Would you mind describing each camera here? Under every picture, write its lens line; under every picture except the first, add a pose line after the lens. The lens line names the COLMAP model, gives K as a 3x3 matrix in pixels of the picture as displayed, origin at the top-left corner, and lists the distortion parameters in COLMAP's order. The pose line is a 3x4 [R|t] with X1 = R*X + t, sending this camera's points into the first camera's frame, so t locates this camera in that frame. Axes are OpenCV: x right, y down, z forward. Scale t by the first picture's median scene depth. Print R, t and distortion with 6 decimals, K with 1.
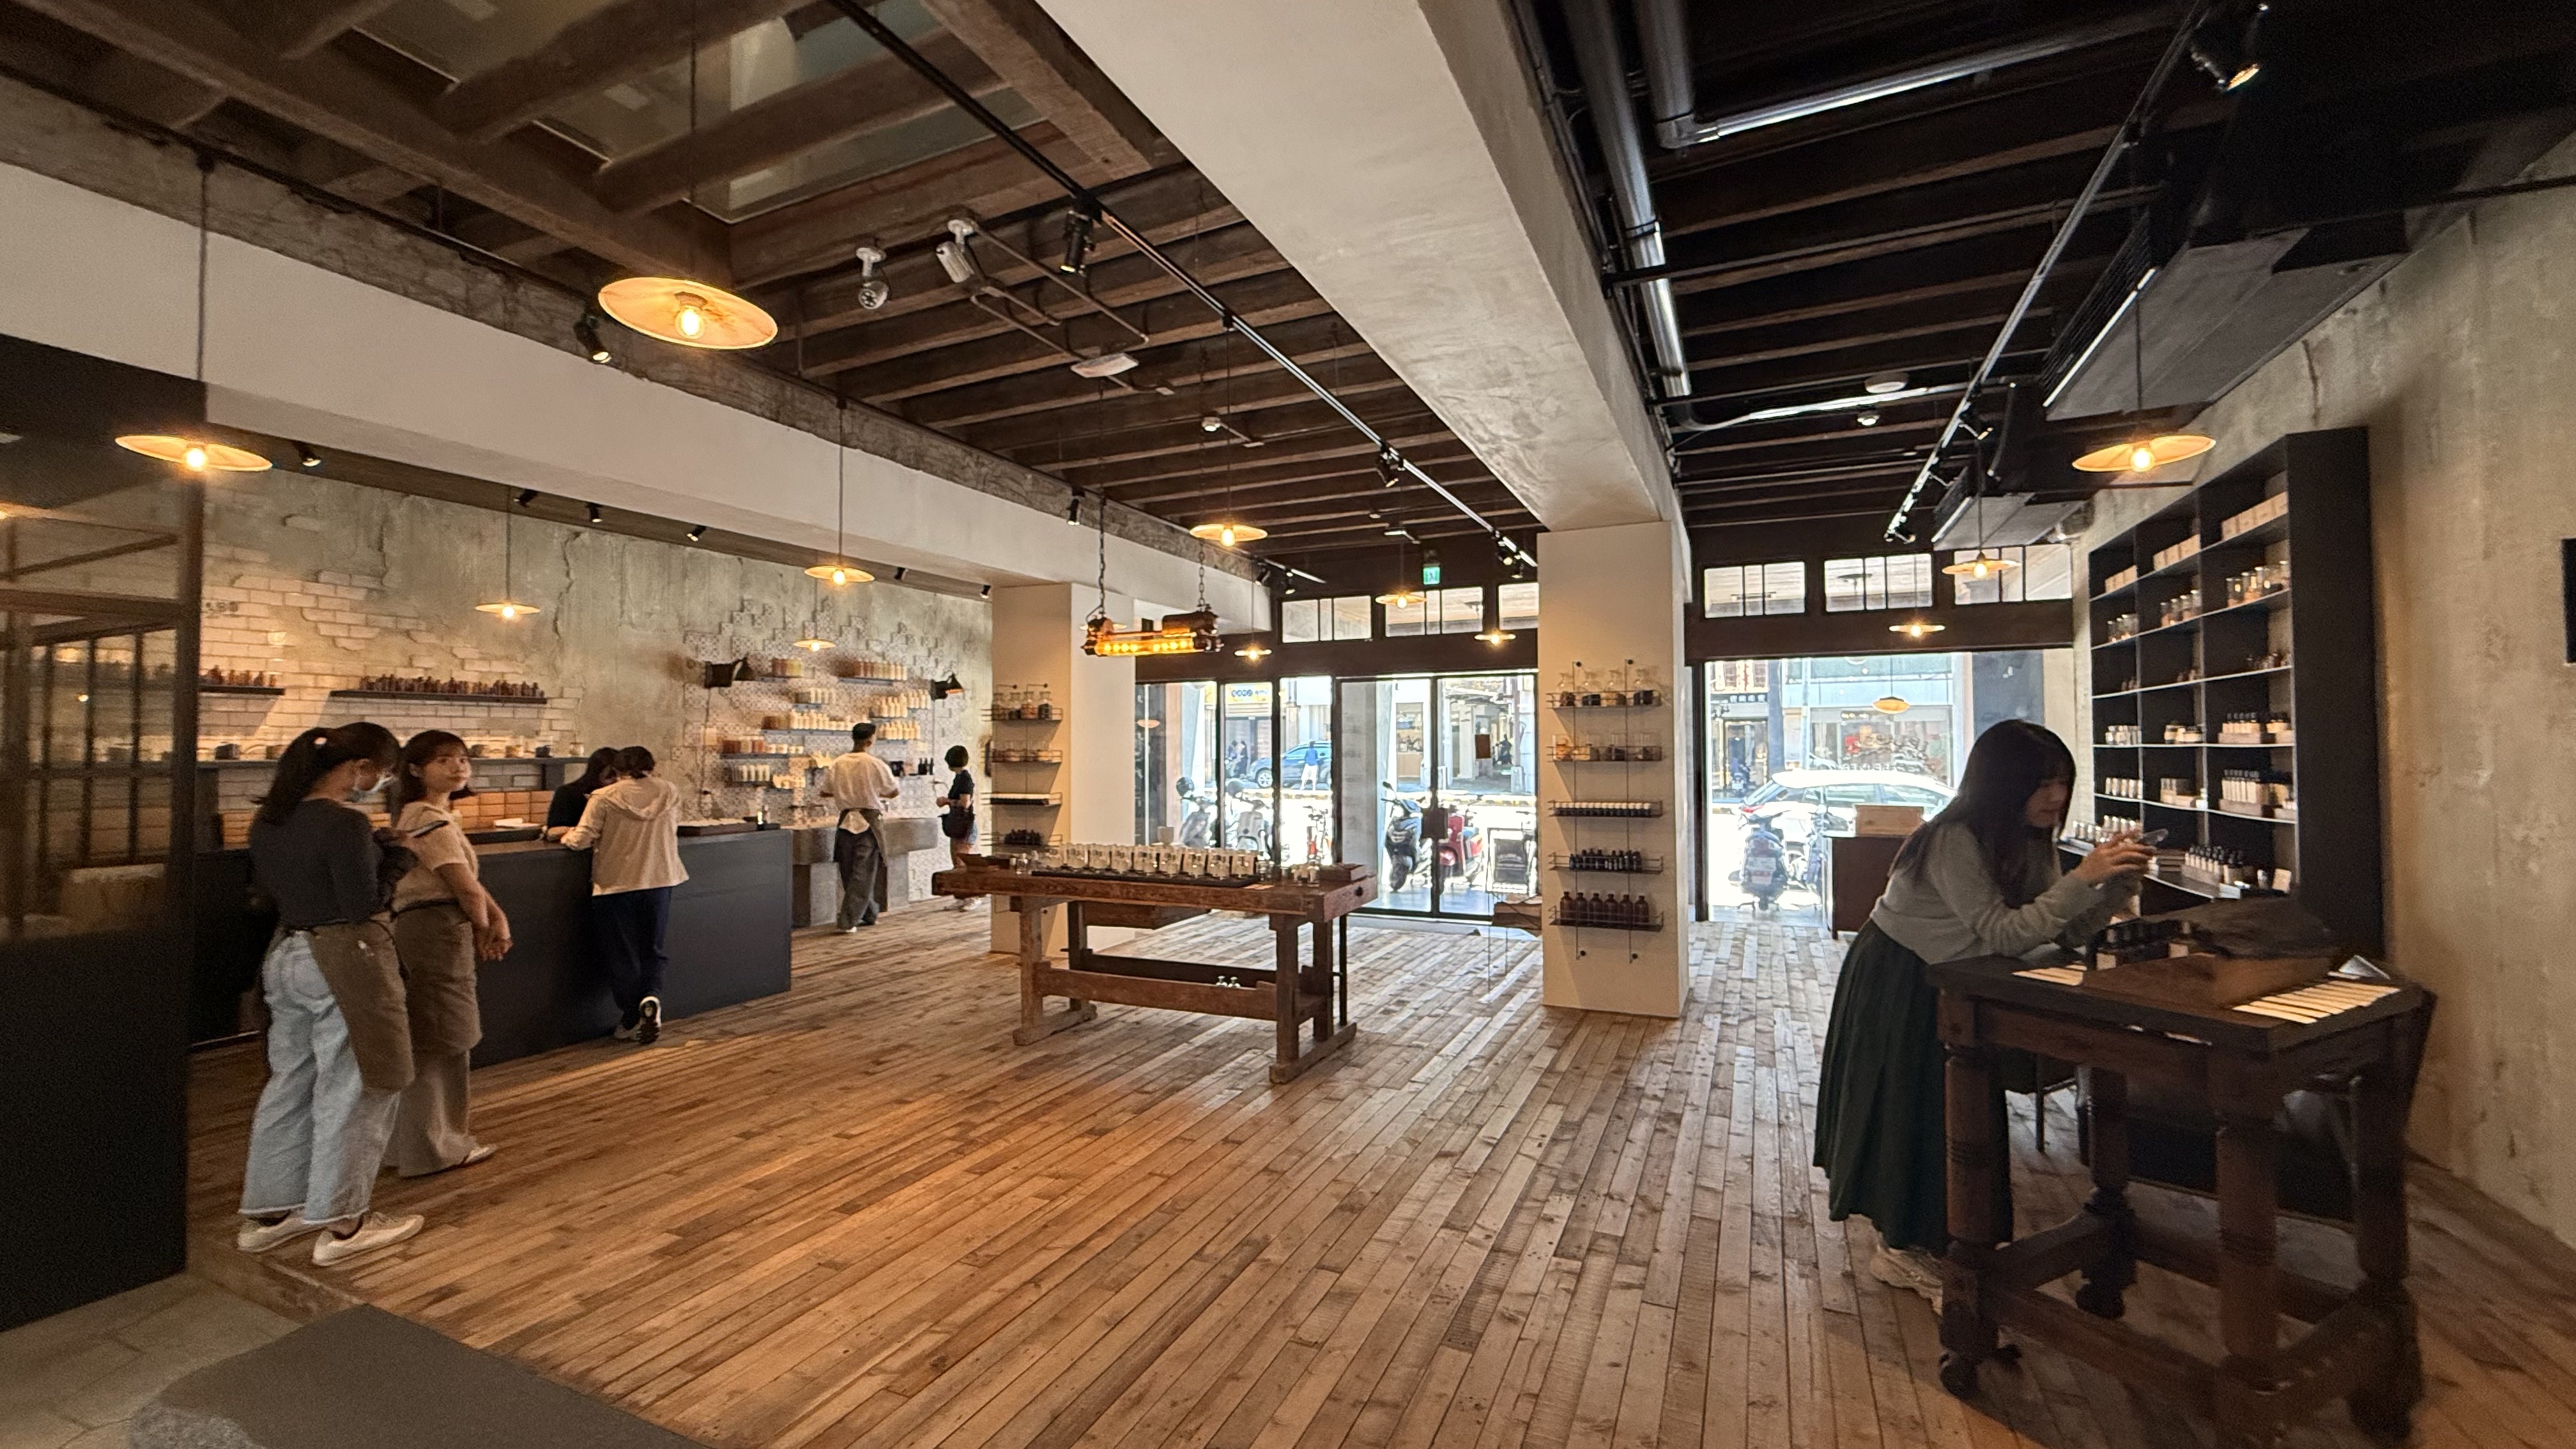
lens RADIAL K [[1051.4, 0, 1295.7], [0, 1051.4, 710.2], [0, 0, 1]] dist [0.012775, 0.001089]
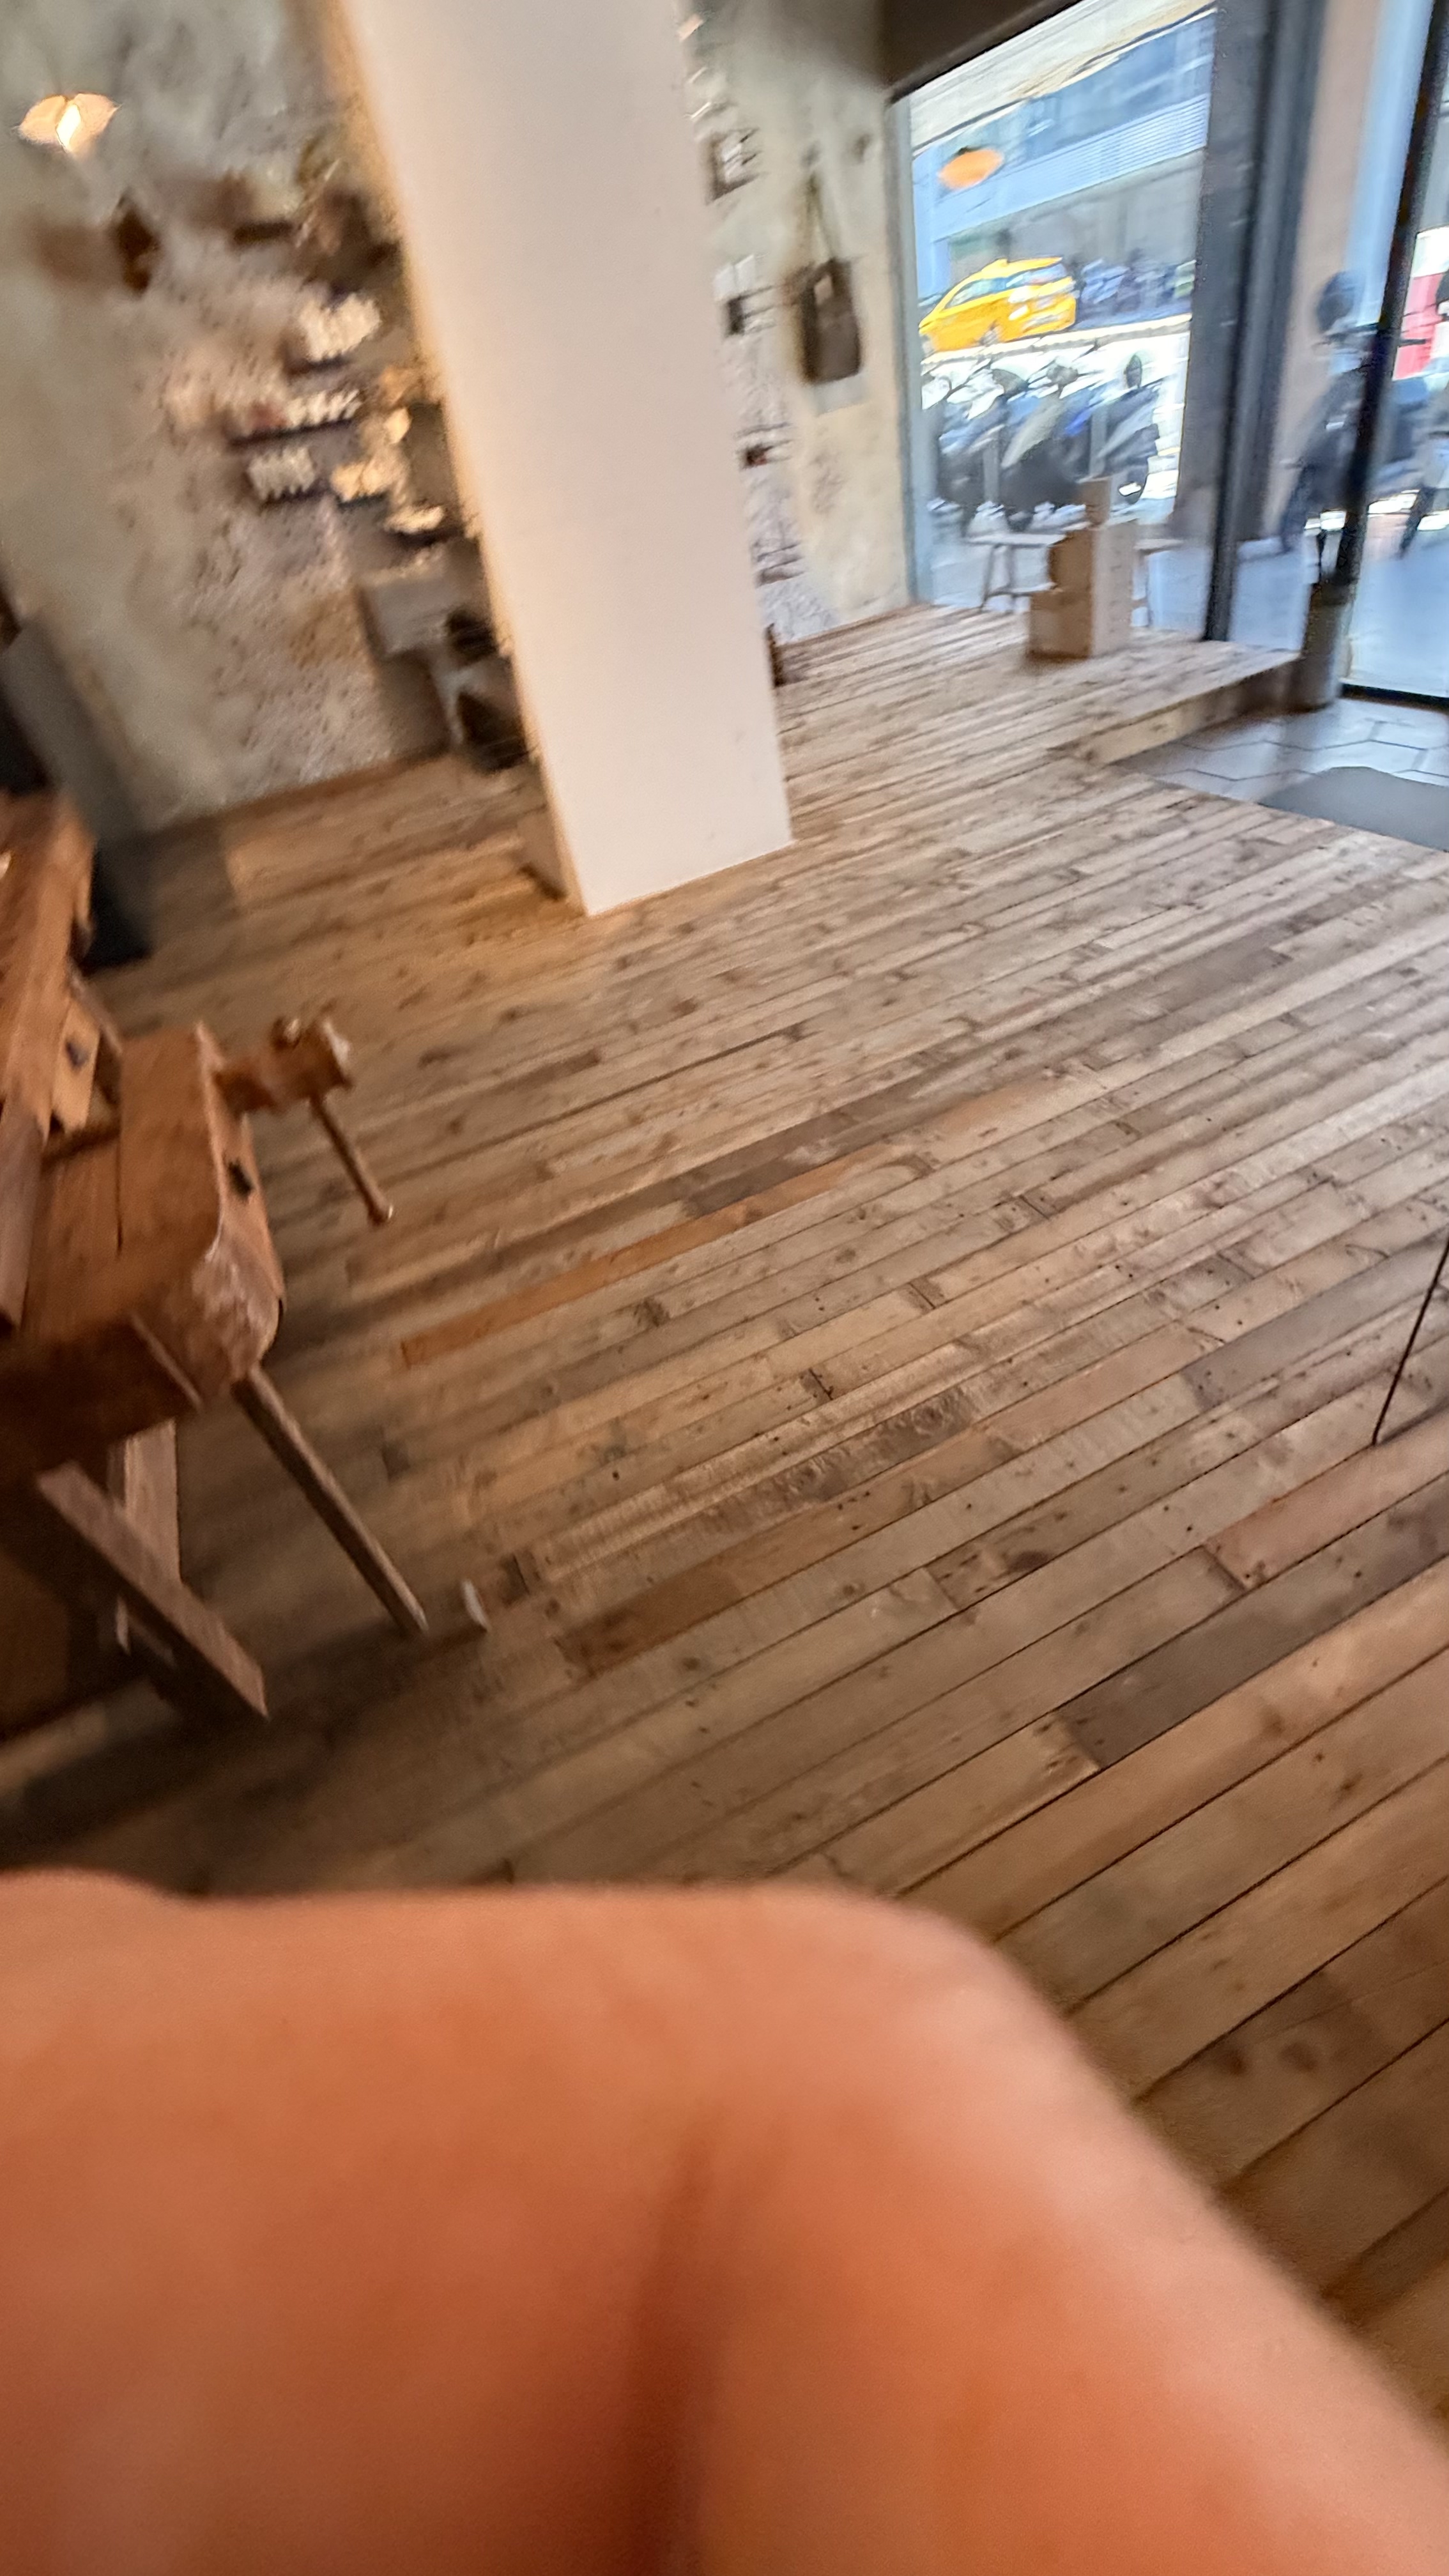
lens RADIAL K [[1051.4, 0, 722.8], [0, 1051.4, 1281.0], [0, 0, 1]] dist [0.012775, 0.001089]
pose [[0.756105, 0.321898, -0.569813, 0.132046], [0.189380, 0.725807, 0.661317, 0.036592], [0.626450, -0.607936, 0.487825, 0.545937]]
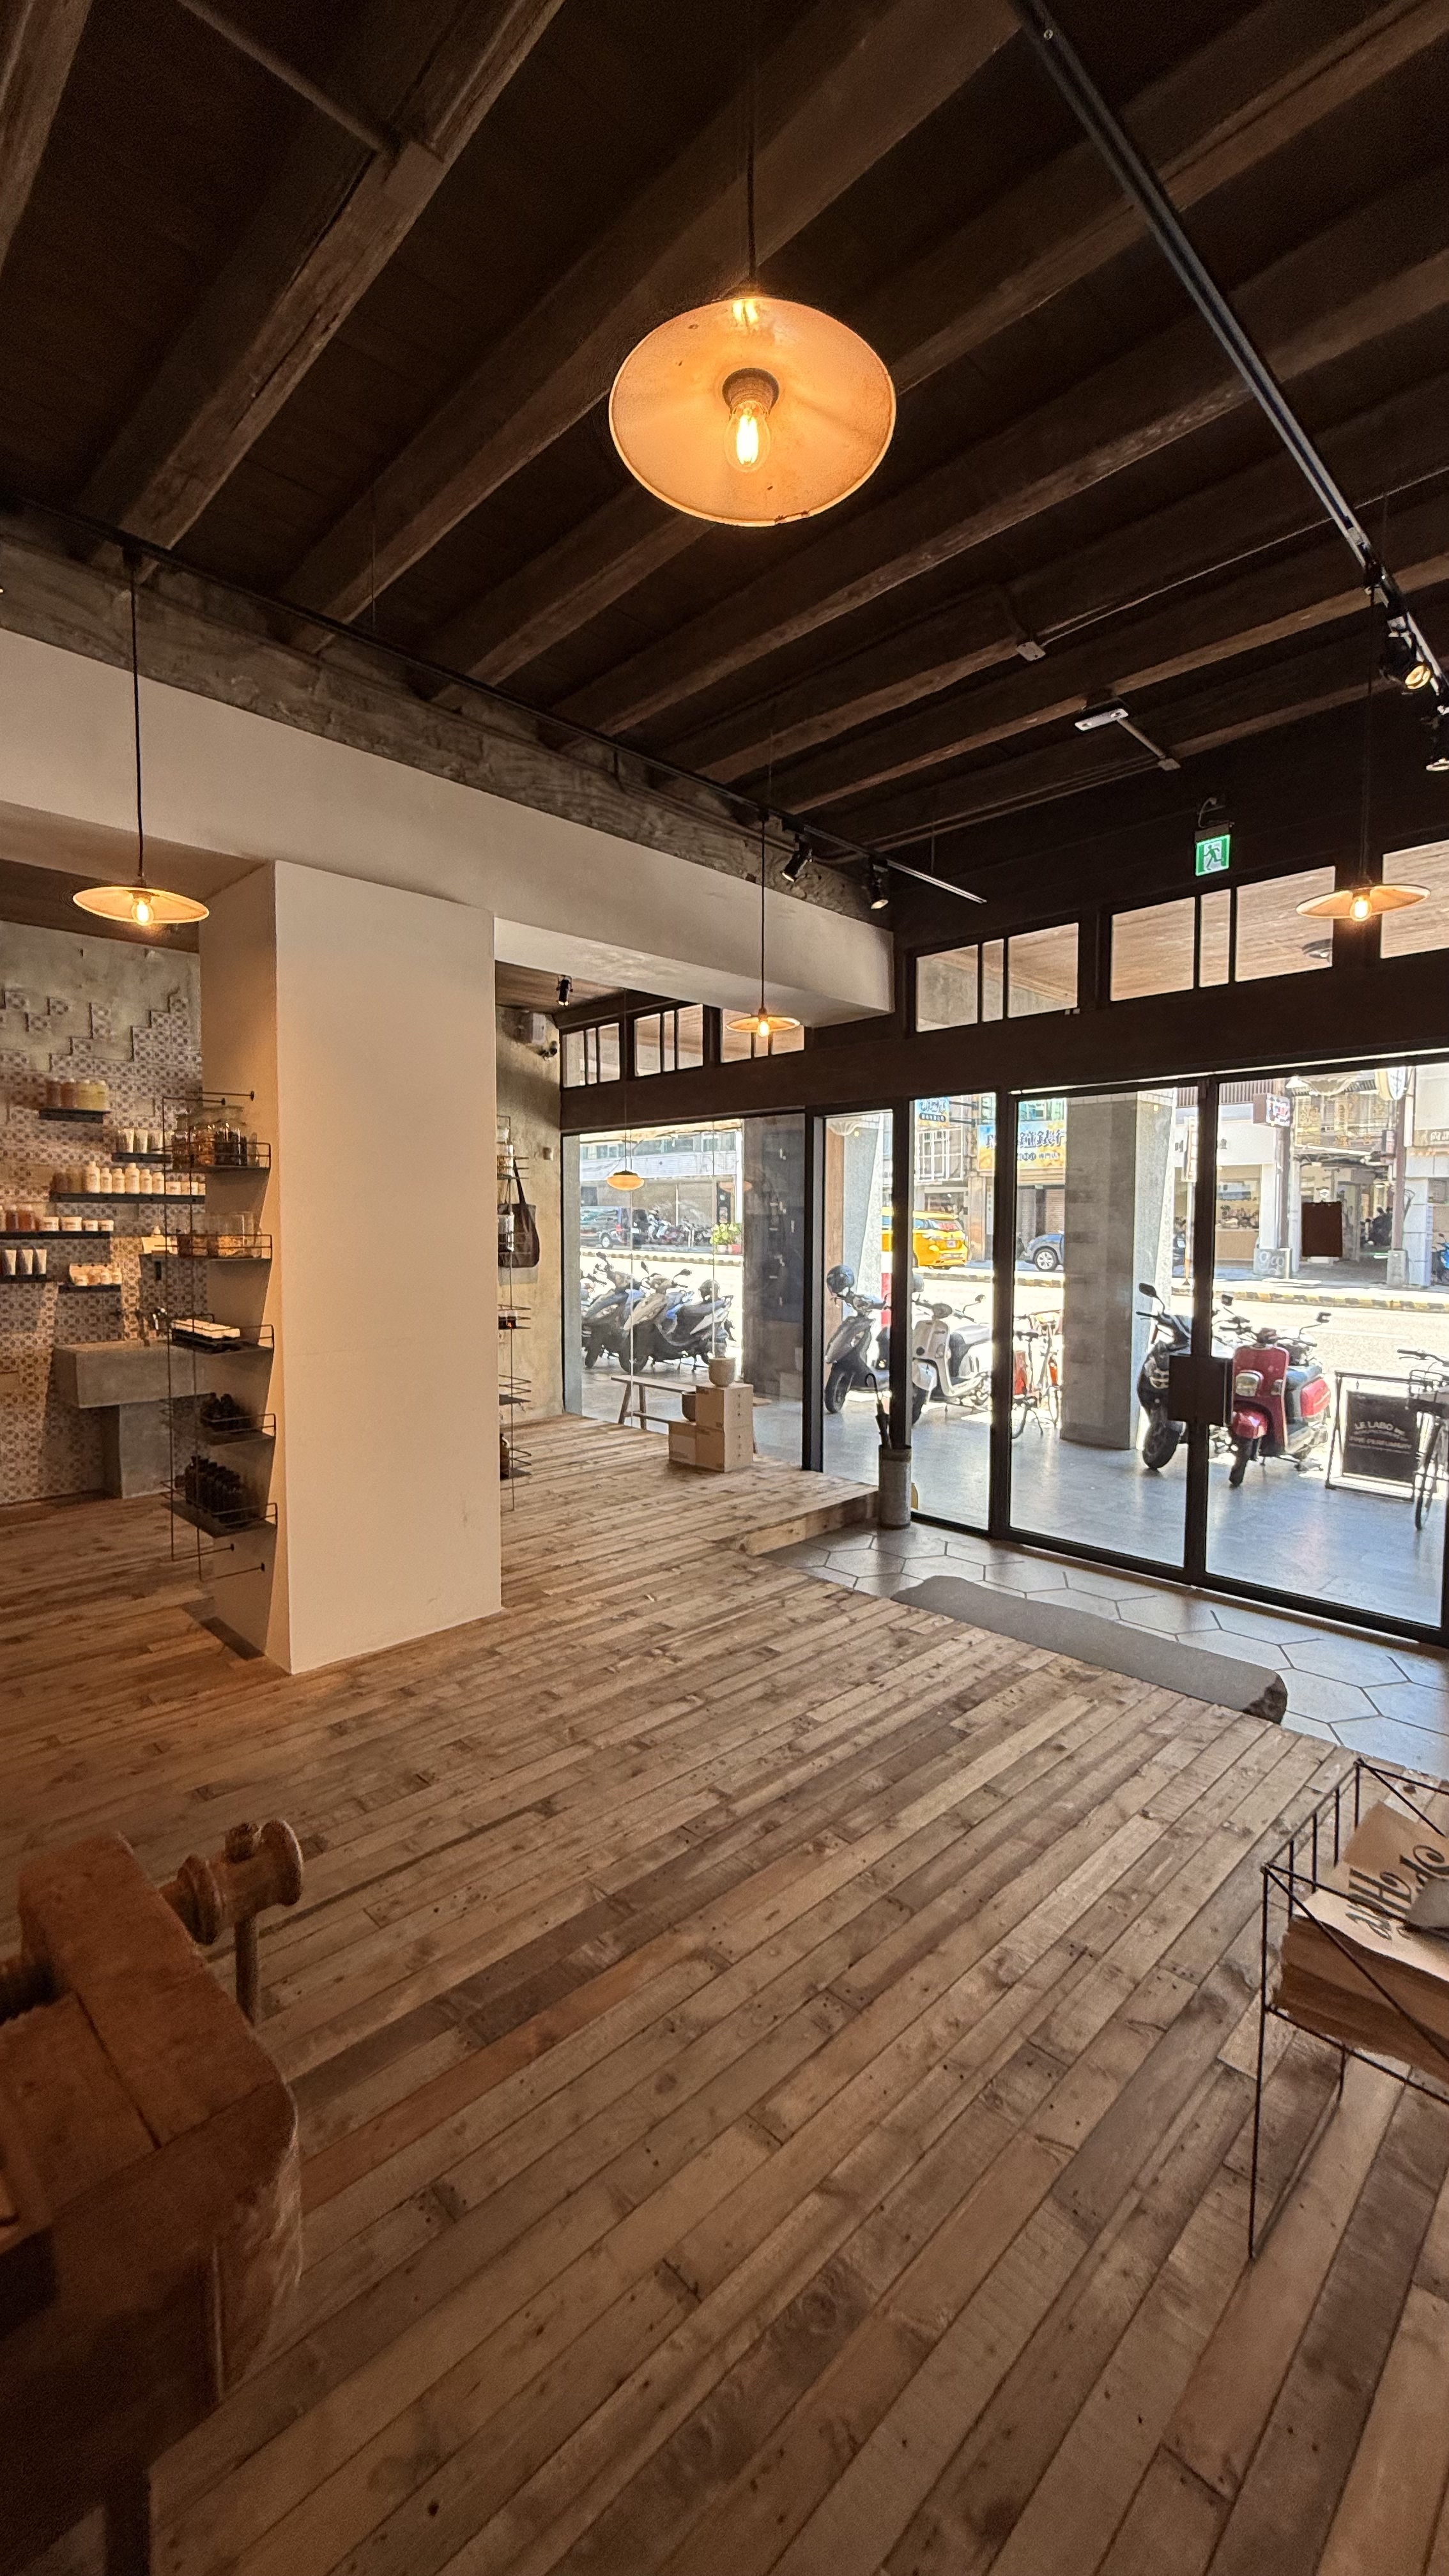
lens RADIAL K [[1051.4, 0, 736.4], [0, 1051.4, 1277.3], [0, 0, 1]] dist [0.012775, 0.001089]
pose [[0.939229, 0.024171, -0.342440, 0.100593], [0.006883, 0.995992, 0.089179, 0.013081], [0.343223, -0.086117, 0.935298, 0.501958]]
